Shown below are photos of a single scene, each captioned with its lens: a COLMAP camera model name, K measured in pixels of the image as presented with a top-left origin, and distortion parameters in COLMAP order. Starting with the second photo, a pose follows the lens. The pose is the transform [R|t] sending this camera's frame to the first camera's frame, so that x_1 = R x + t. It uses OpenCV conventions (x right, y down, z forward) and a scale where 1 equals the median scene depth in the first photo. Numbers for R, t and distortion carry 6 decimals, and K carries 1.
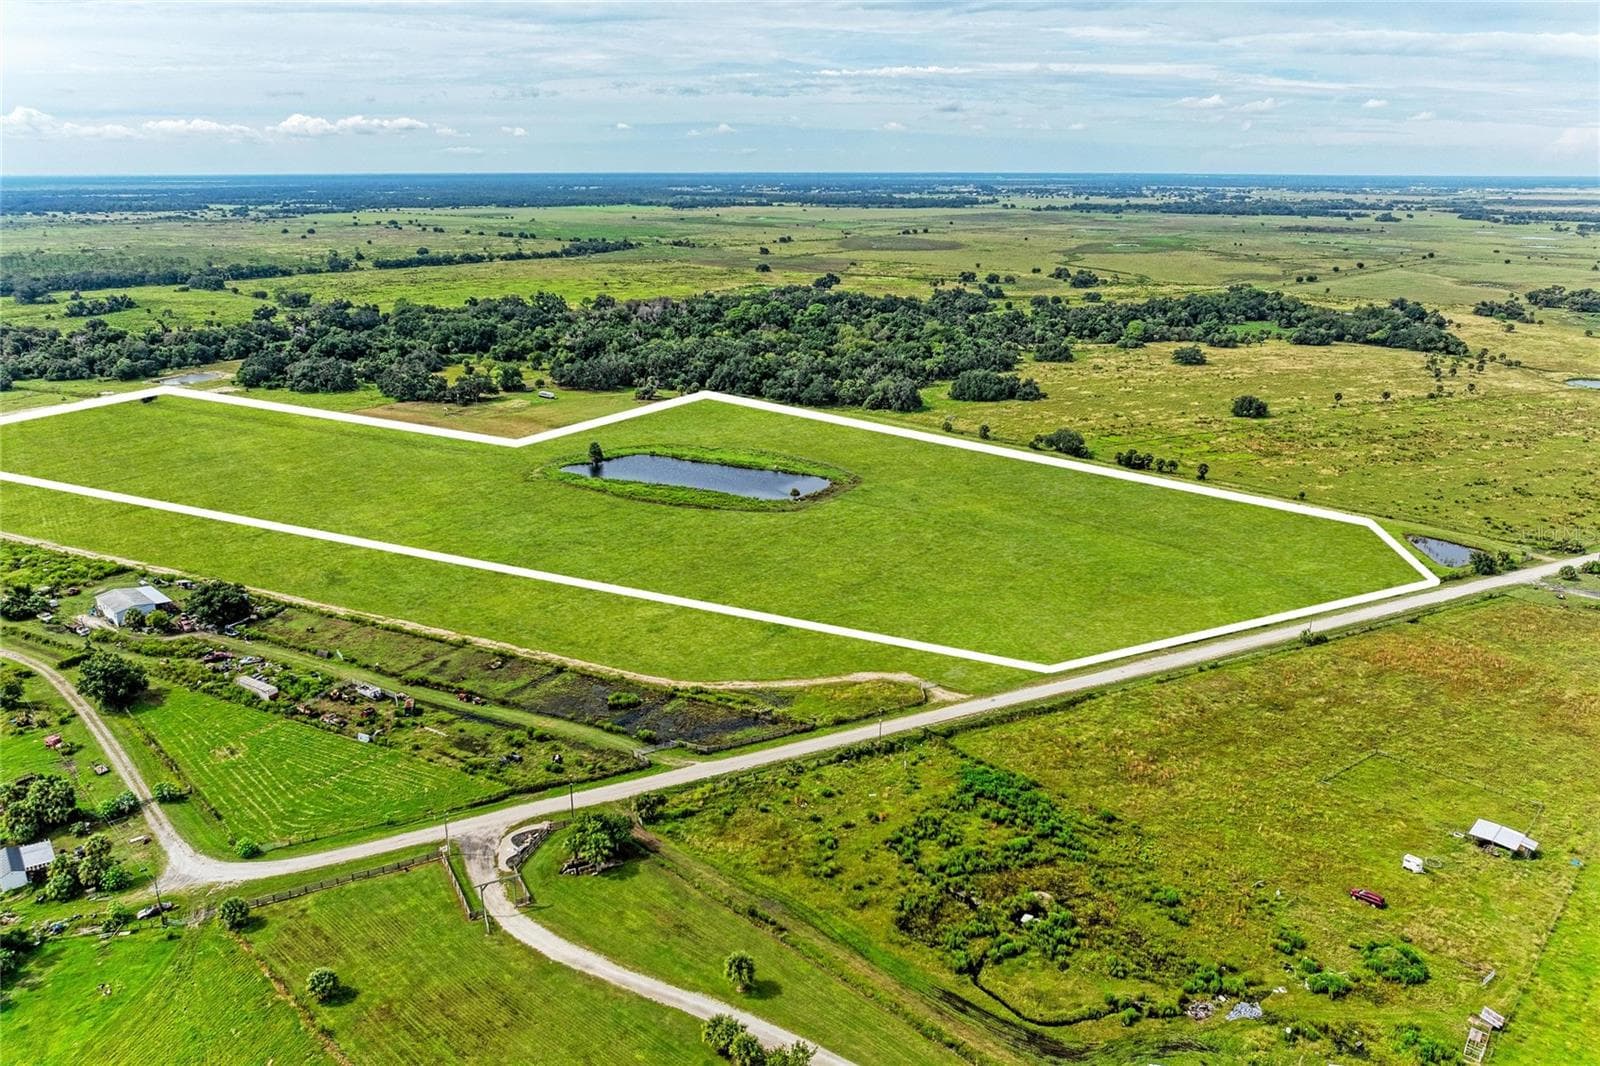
lens RADIAL K [[1125.6, 0, 796.7], [0, 1125.6, 538.9], [0, 0, 1]] dist [-0.031018, 0.019235]
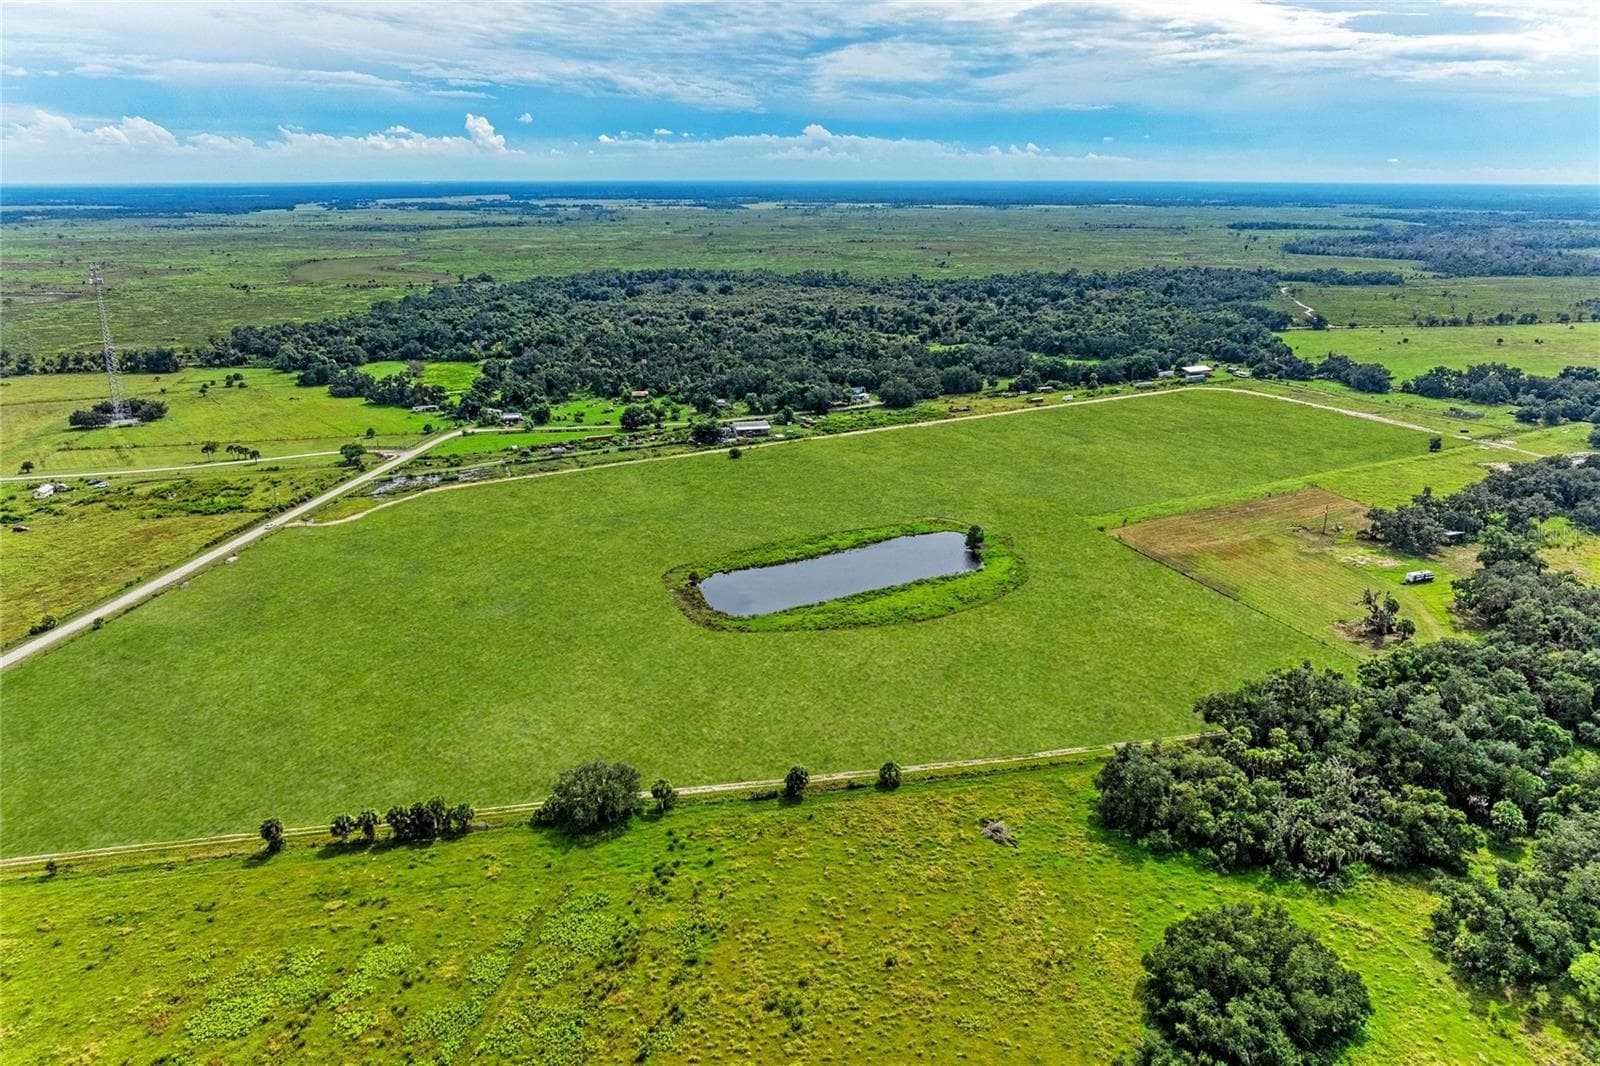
lens RADIAL K [[1125.6, 0, 804.9], [0, 1125.6, 533.9], [0, 0, 1]] dist [-0.031018, 0.019235]
pose [[-0.559069, 0.251899, -0.789930, 0.086412], [-0.262558, 0.849912, 0.456851, -0.066946], [0.786451, 0.462814, -0.409021, 0.195164]]
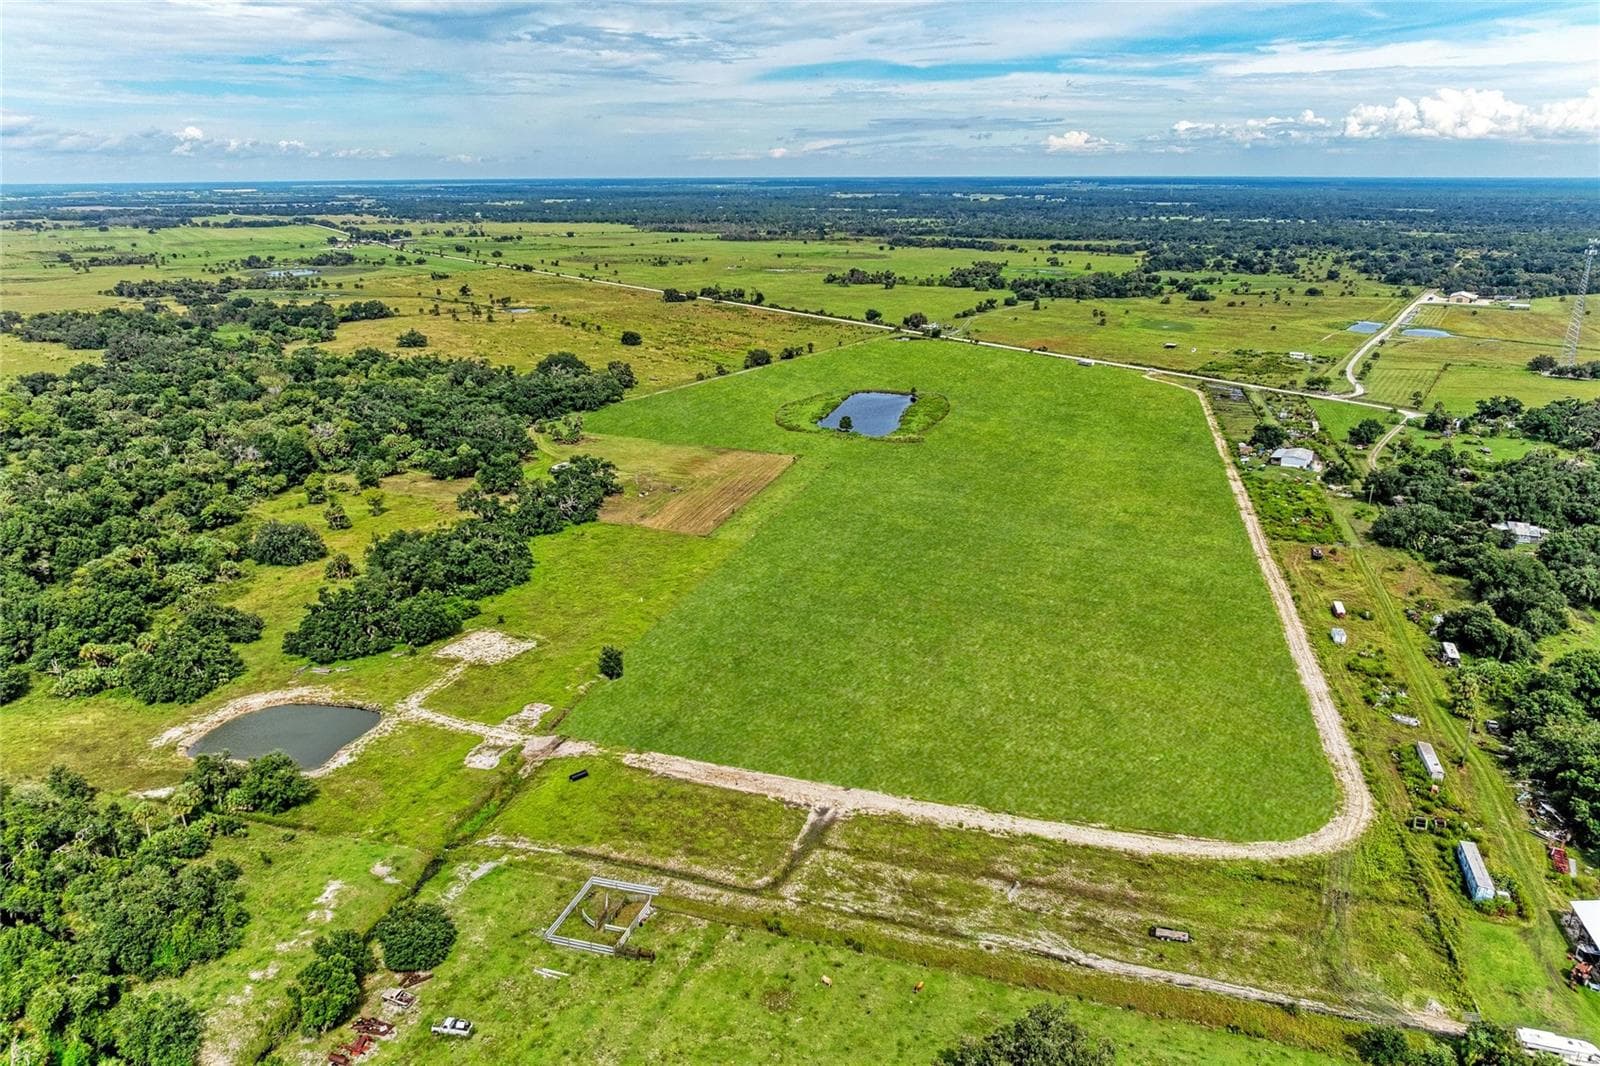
lens RADIAL K [[1125.6, 0, 801.0], [0, 1125.6, 530.5], [0, 0, 1]] dist [-0.031018, 0.019235]
pose [[-0.187815, -0.300173, 0.935212, -0.199772], [0.314086, 0.883807, 0.346750, -0.061745], [-0.930632, 0.358861, -0.071712, 0.183168]]
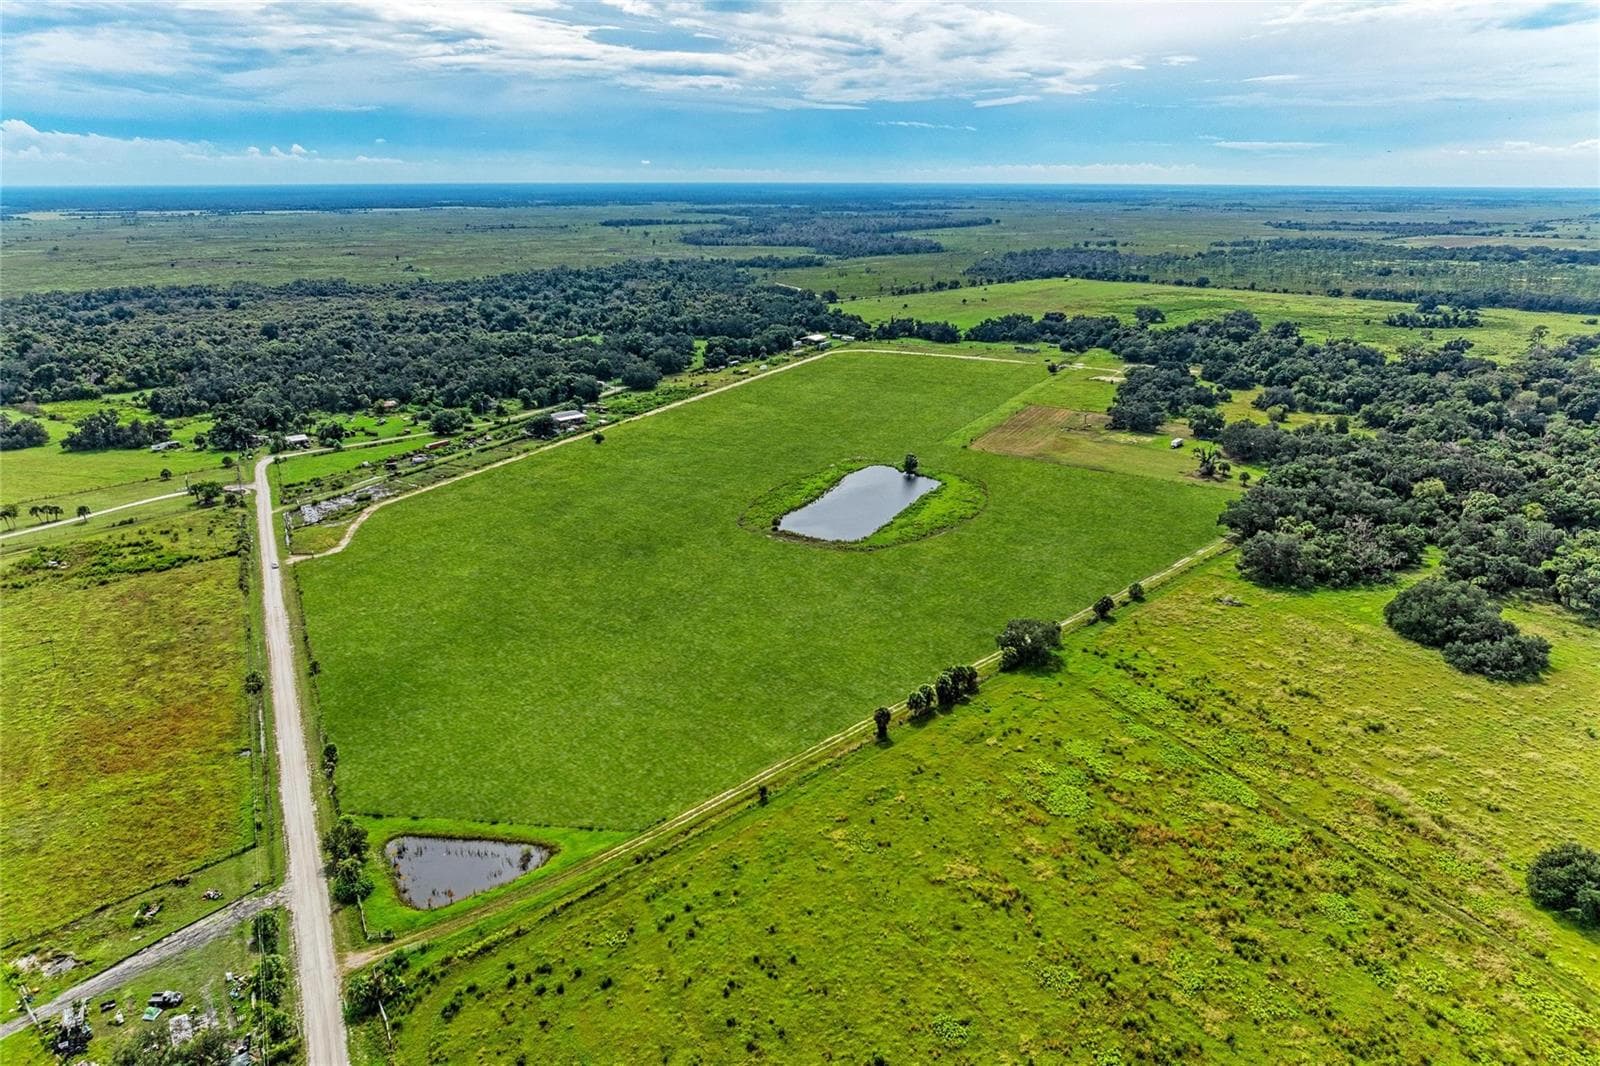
lens RADIAL K [[1125.6, 0, 802.7], [0, 1125.6, 524.4], [0, 0, 1]] dist [-0.031018, 0.019235]
pose [[0.006575, 0.295117, -0.955438, 0.132694], [-0.316177, 0.907056, 0.277997, -0.044969], [0.948677, 0.300260, 0.099273, 0.128728]]
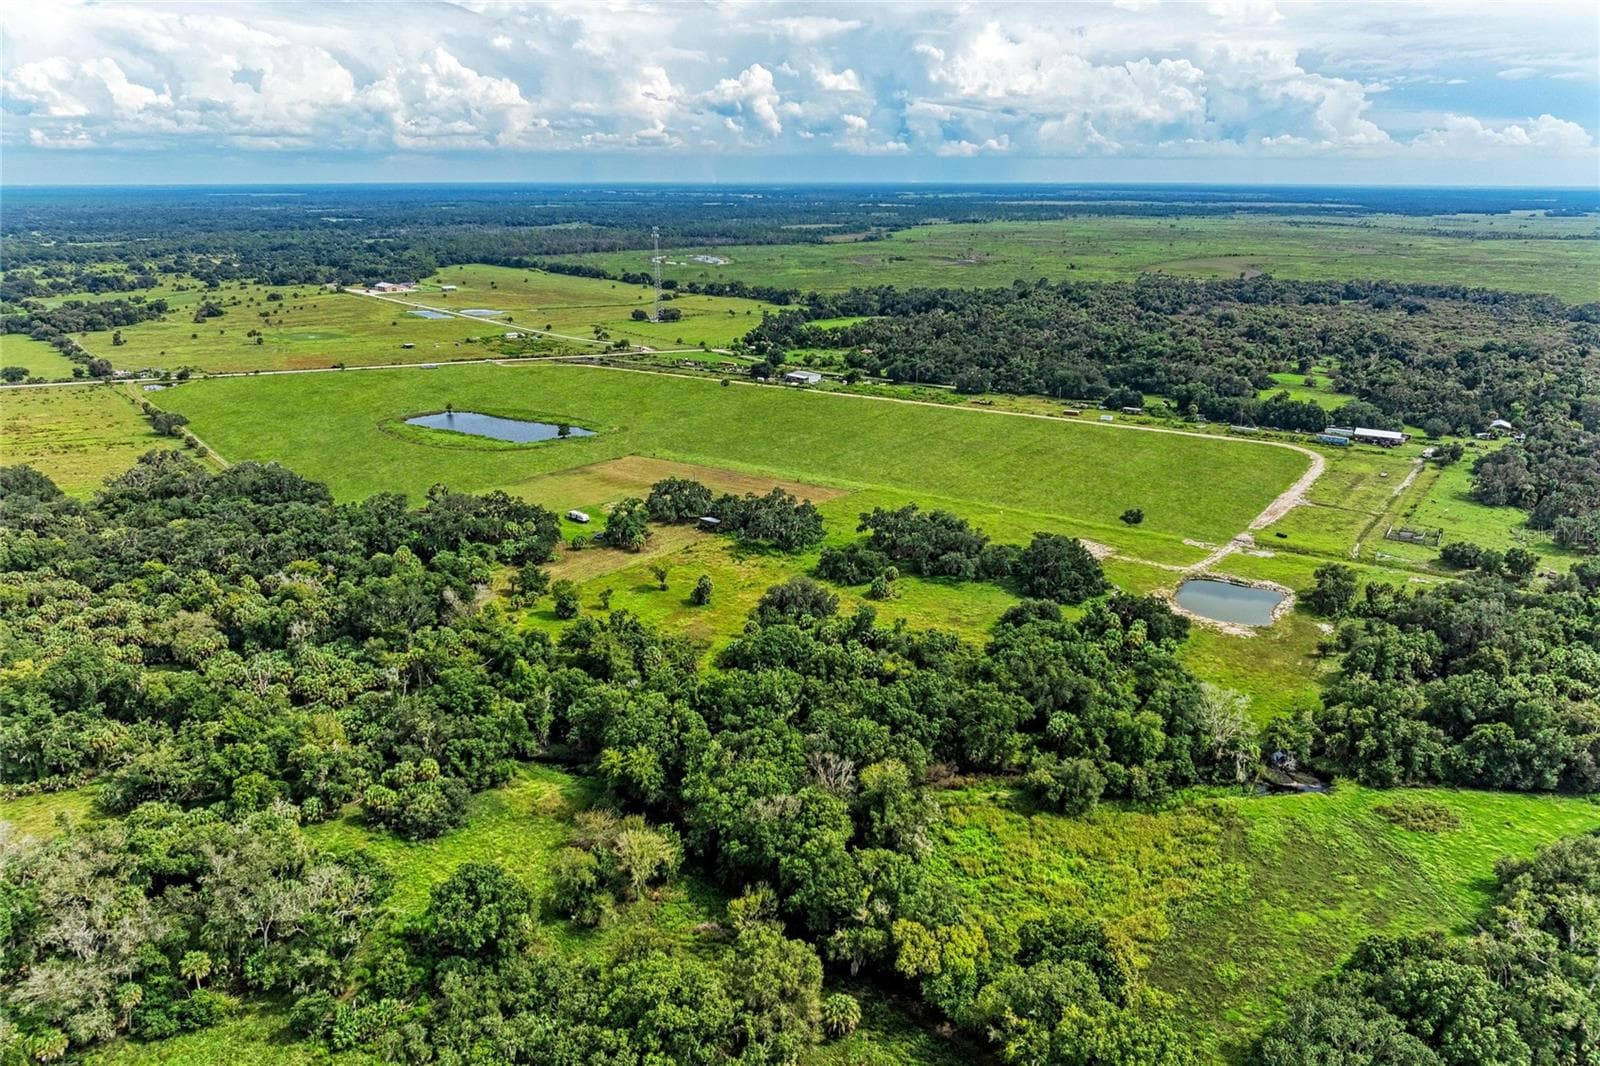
lens RADIAL K [[1125.6, 0, 806.8], [0, 1125.6, 540.0], [0, 0, 1]] dist [-0.031018, 0.019235]
pose [[-0.994297, -0.034623, 0.100867, -0.086803], [0.031991, 0.805433, 0.591823, -0.105346], [-0.101732, 0.591675, -0.799732, 0.311096]]
